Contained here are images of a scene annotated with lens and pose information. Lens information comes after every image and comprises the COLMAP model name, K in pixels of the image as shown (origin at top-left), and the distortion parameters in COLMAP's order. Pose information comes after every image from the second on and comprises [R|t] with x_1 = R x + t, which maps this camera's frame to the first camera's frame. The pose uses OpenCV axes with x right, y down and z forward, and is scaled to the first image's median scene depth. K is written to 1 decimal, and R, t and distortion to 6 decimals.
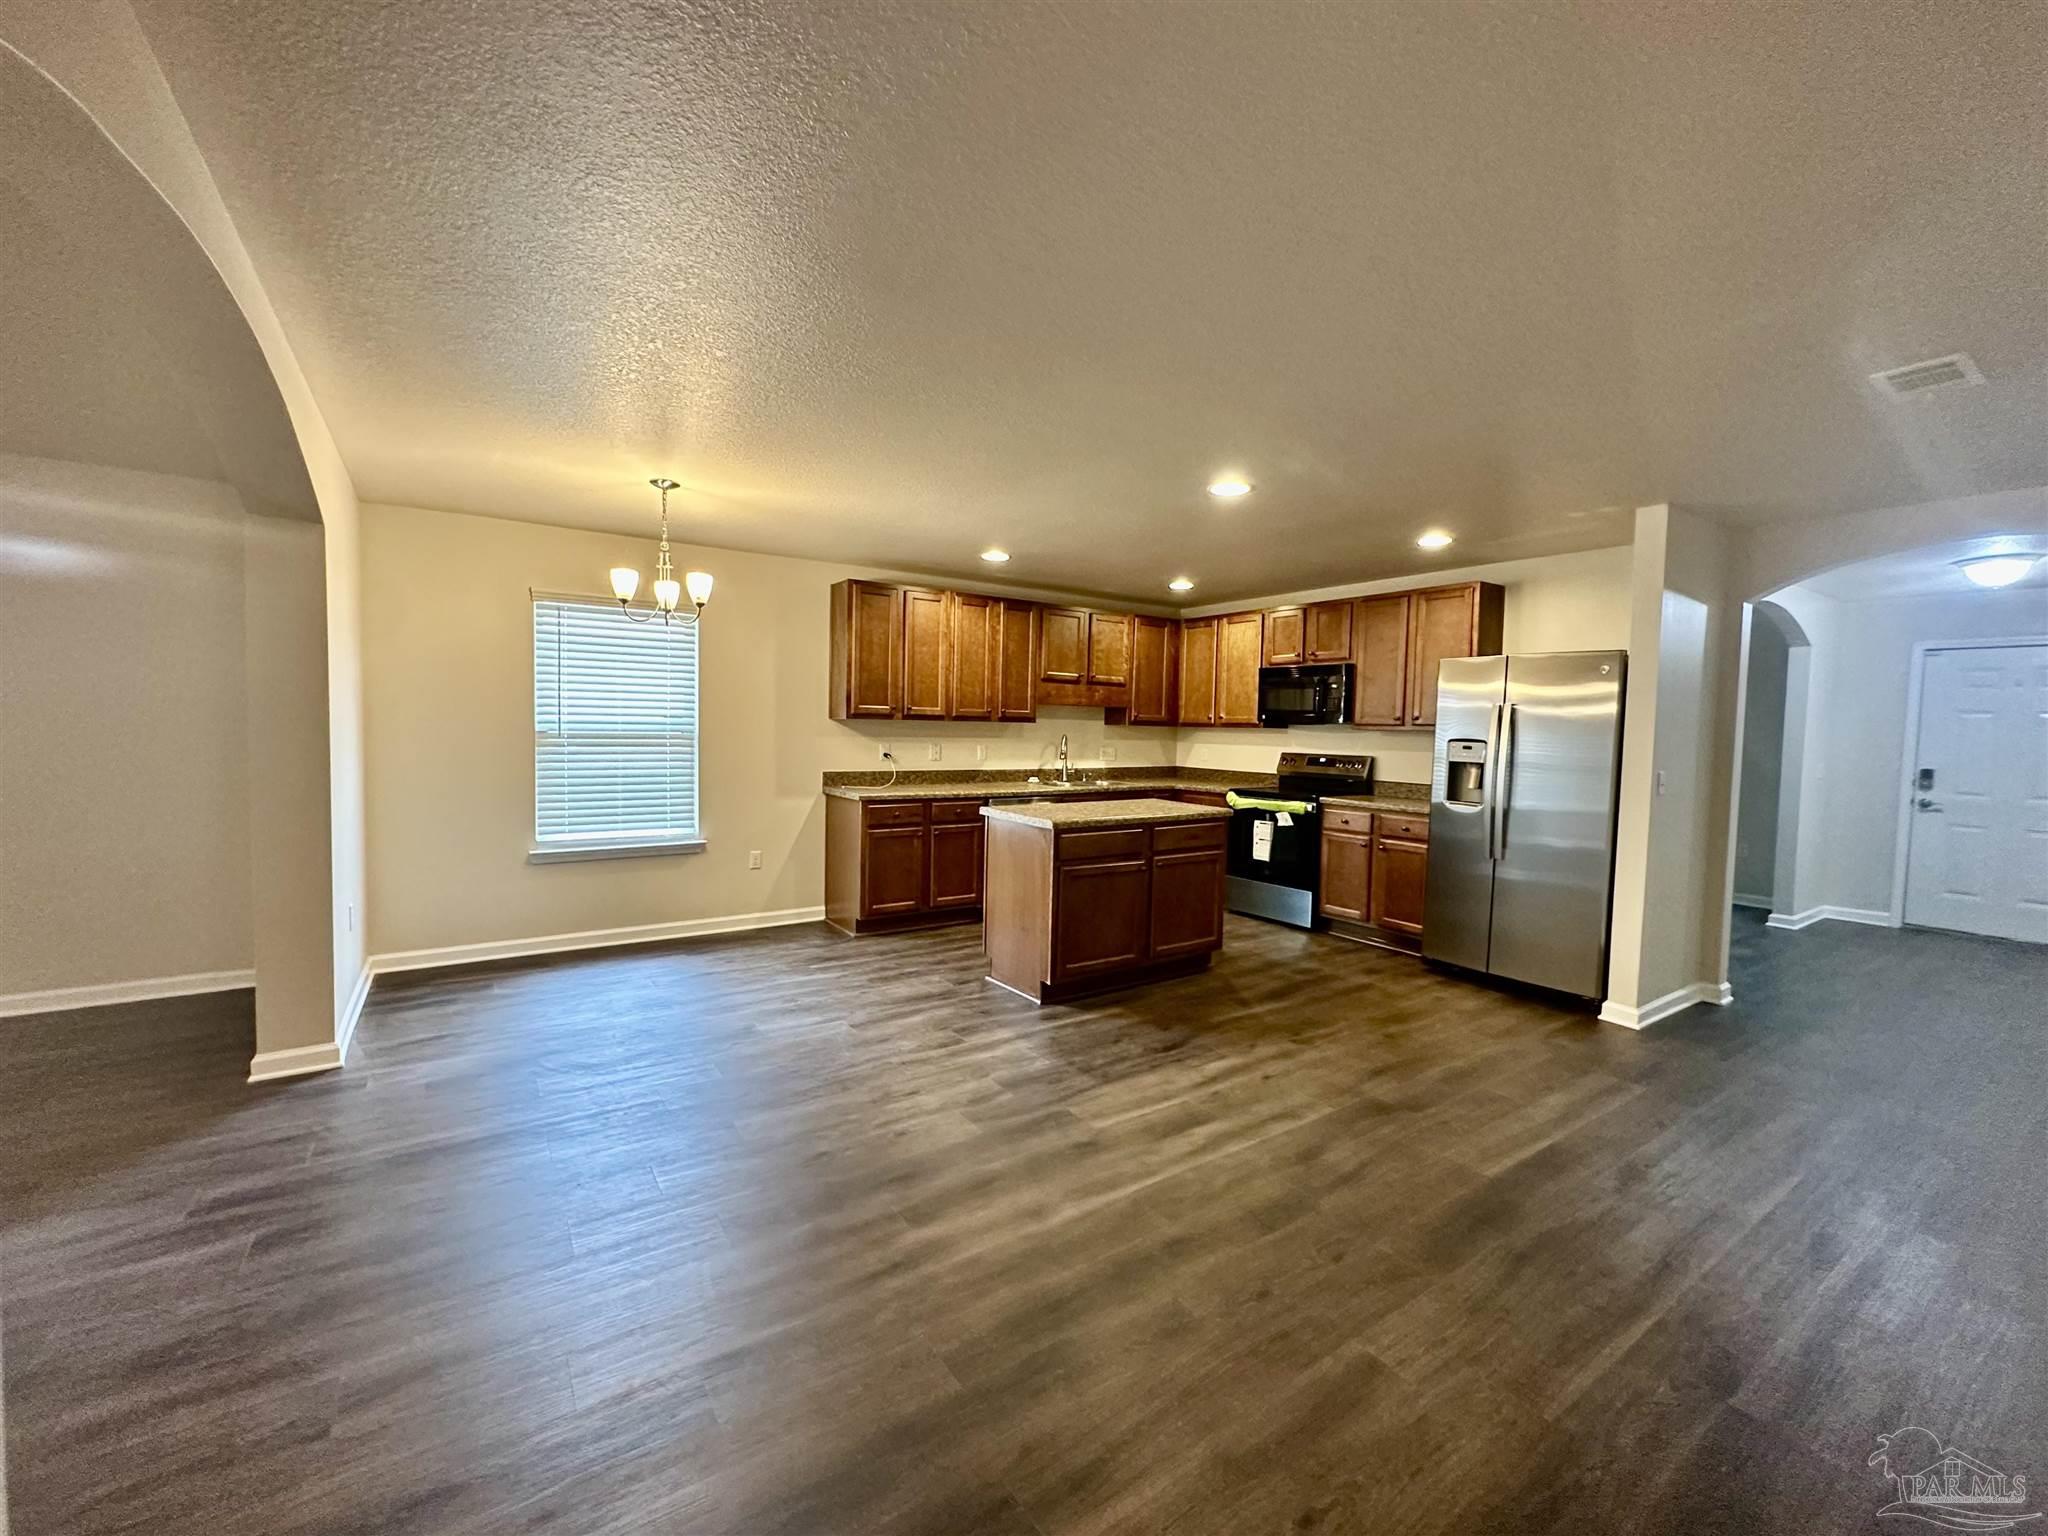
lens RADIAL K [[816.0, 0, 1024.0], [0, 816.0, 768.0], [0, 0, 1]] dist [-0.000360, -0.000020]
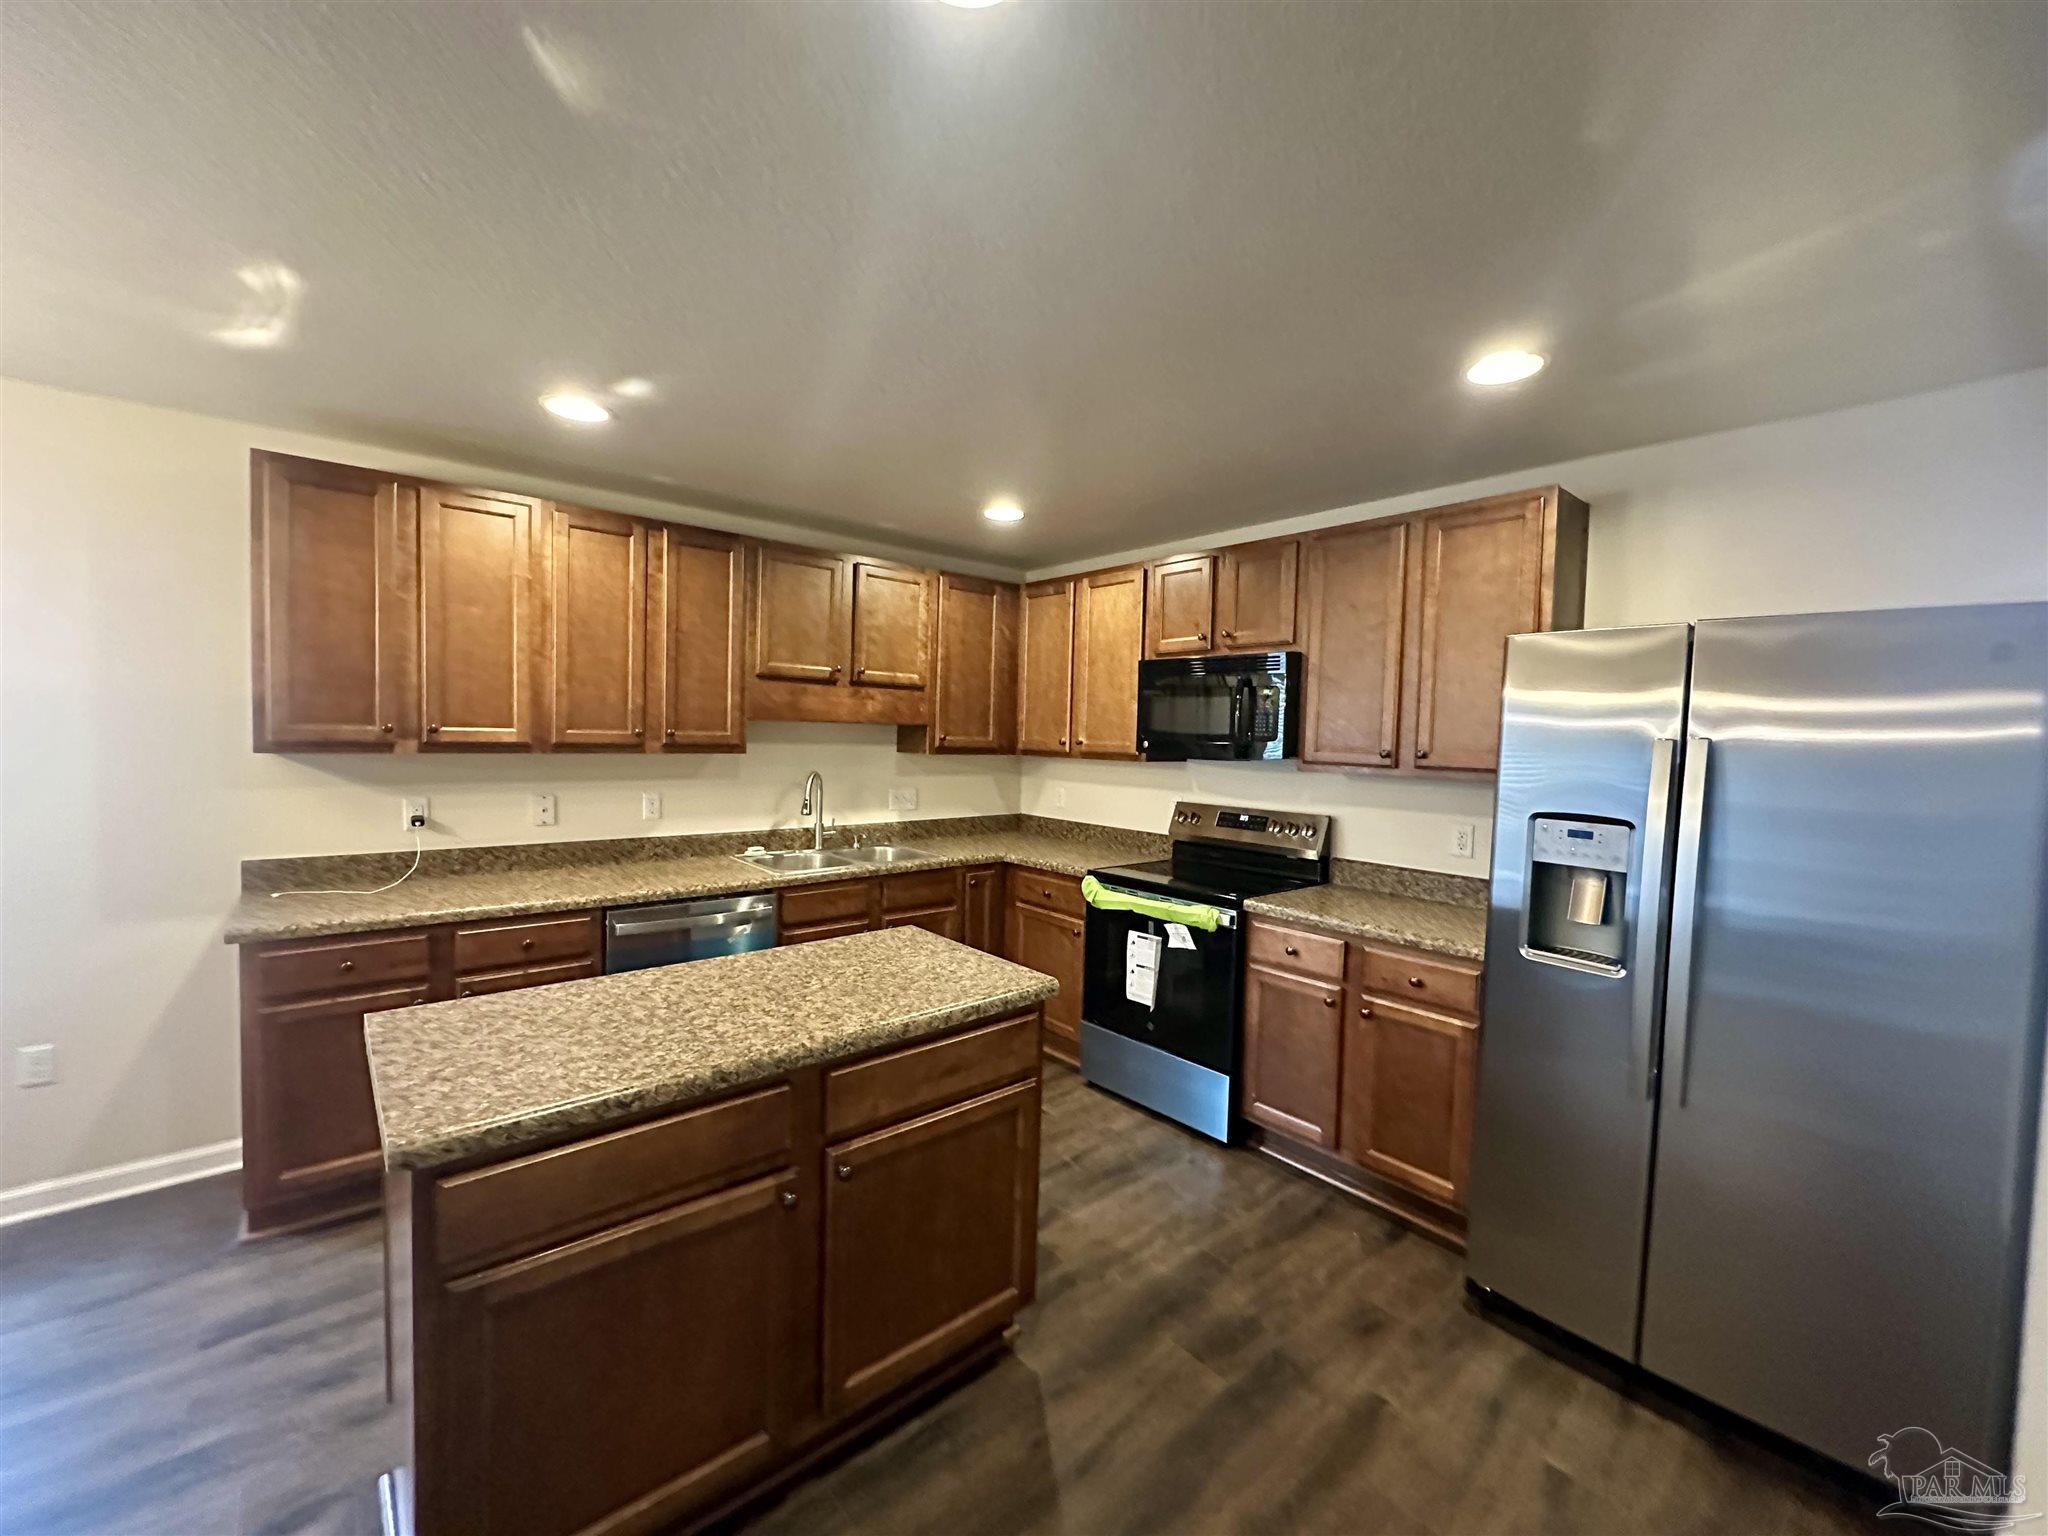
lens RADIAL K [[816.0, 0, 1024.0], [0, 816.0, 768.0], [0, 0, 1]] dist [-0.000360, -0.000020]
pose [[0.993838, -0.001529, 0.110836, 0.174547], [0.002129, 0.999984, -0.005288, -0.052132], [-0.110826, 0.005491, 0.993825, 0.527262]]
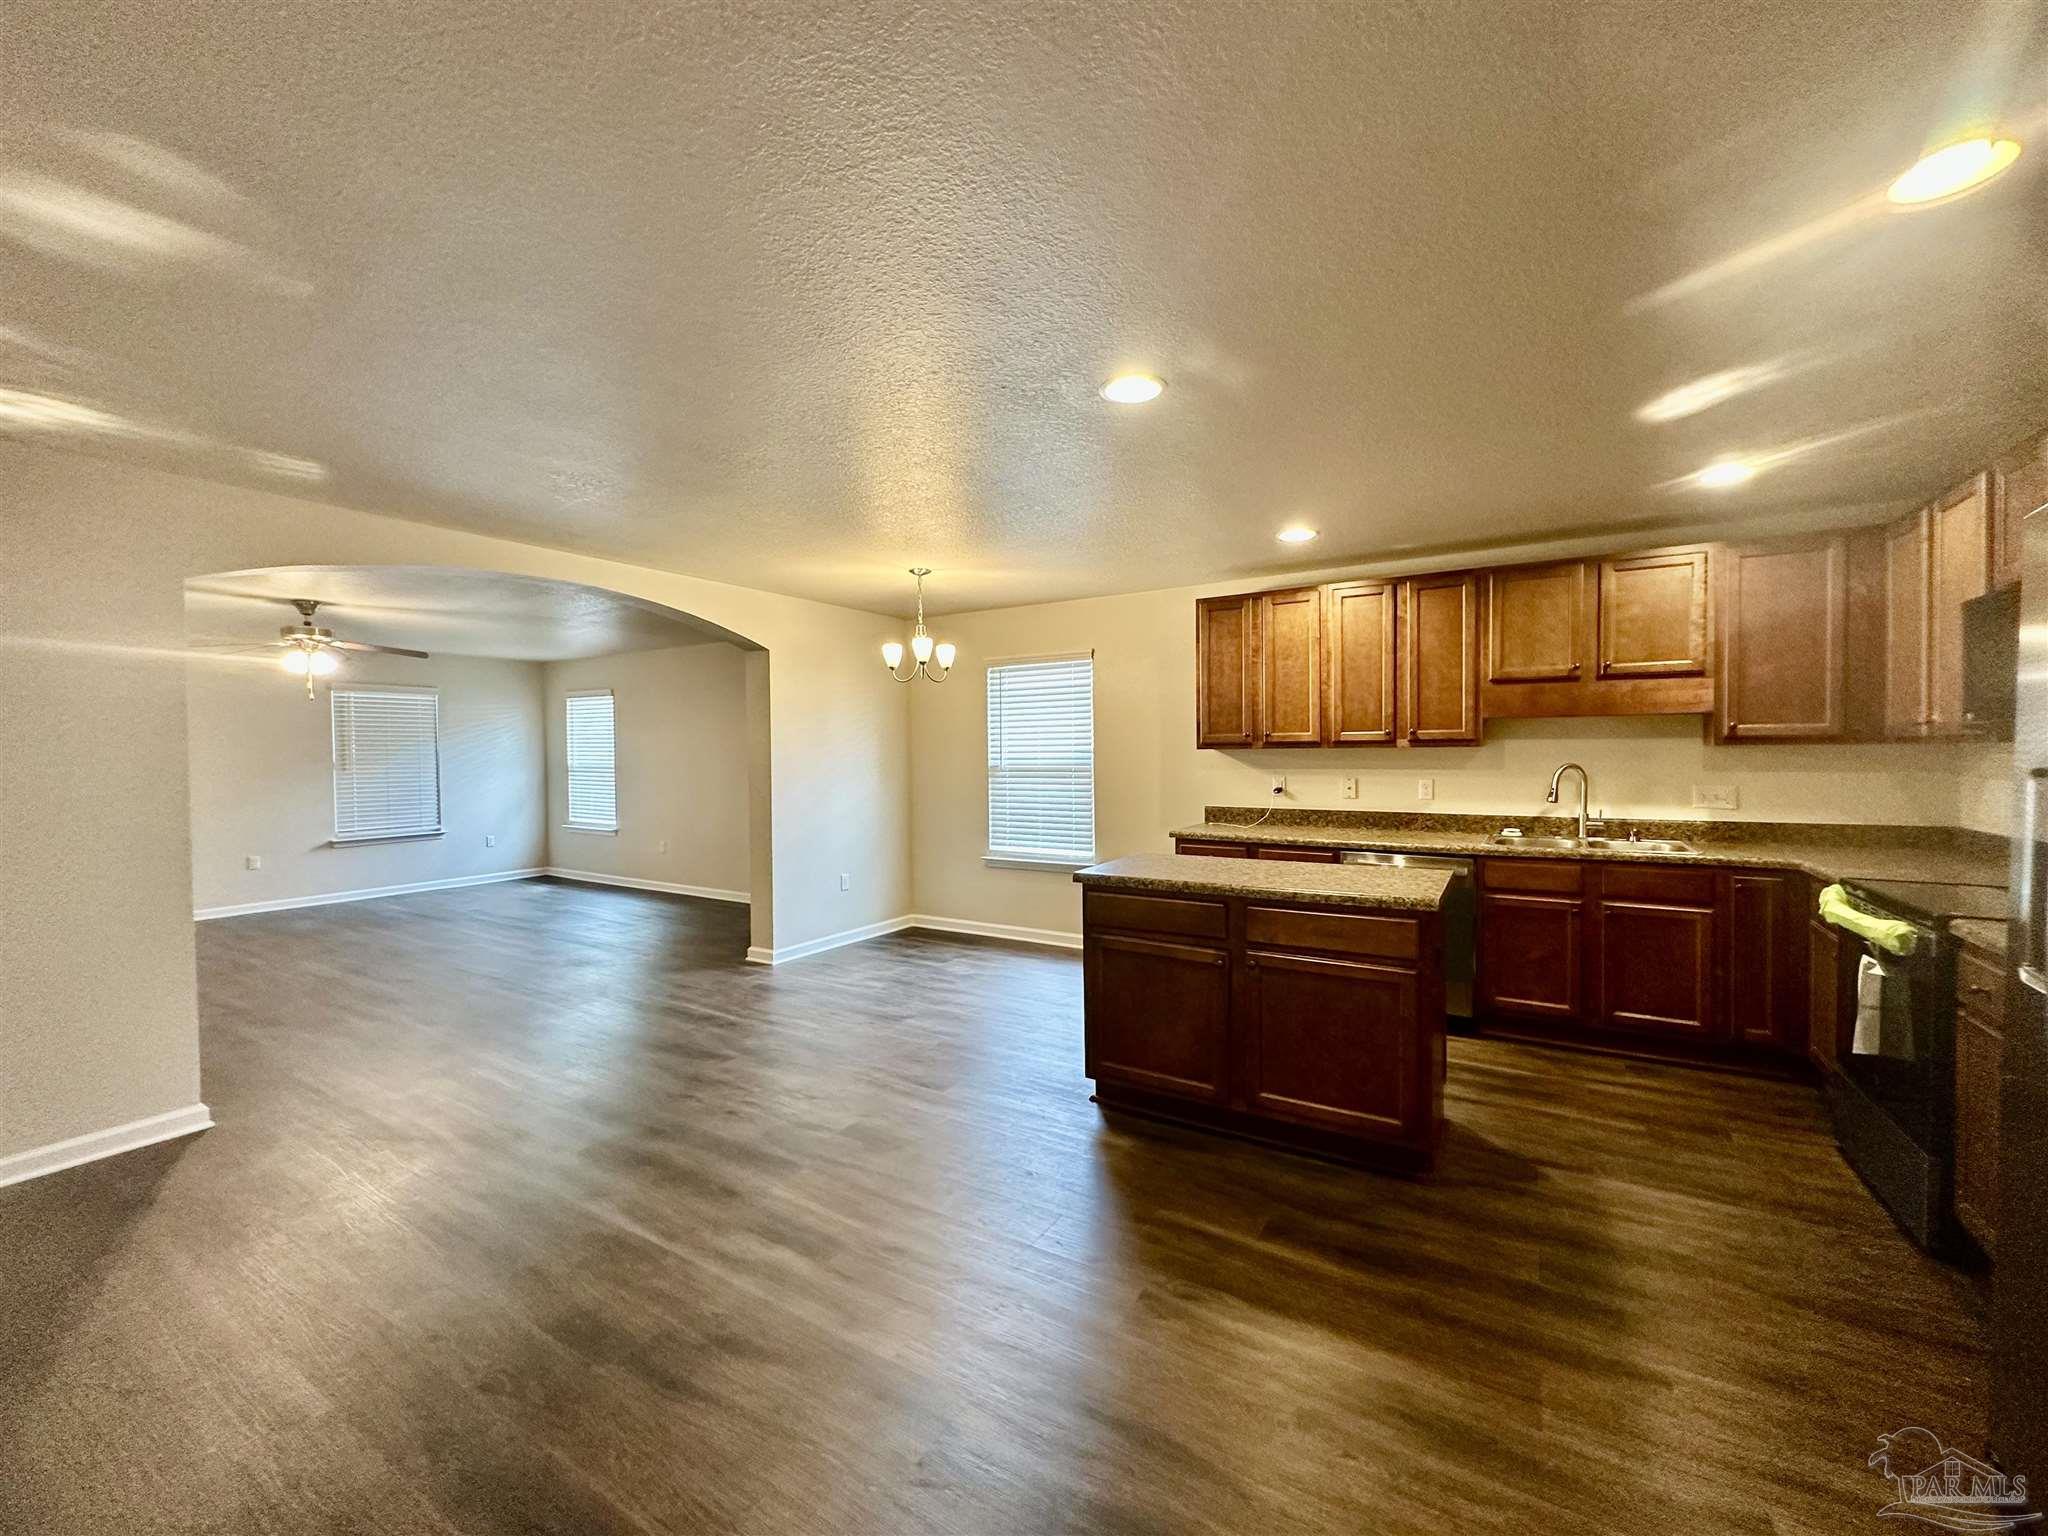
lens RADIAL K [[816.0, 0, 1024.0], [0, 816.0, 768.0], [0, 0, 1]] dist [-0.000360, -0.000020]
pose [[0.413540, -0.004699, -0.910474, 0.580232], [-0.028545, 0.999428, -0.018123, -0.018349], [0.910039, 0.033484, 0.413169, 0.470966]]
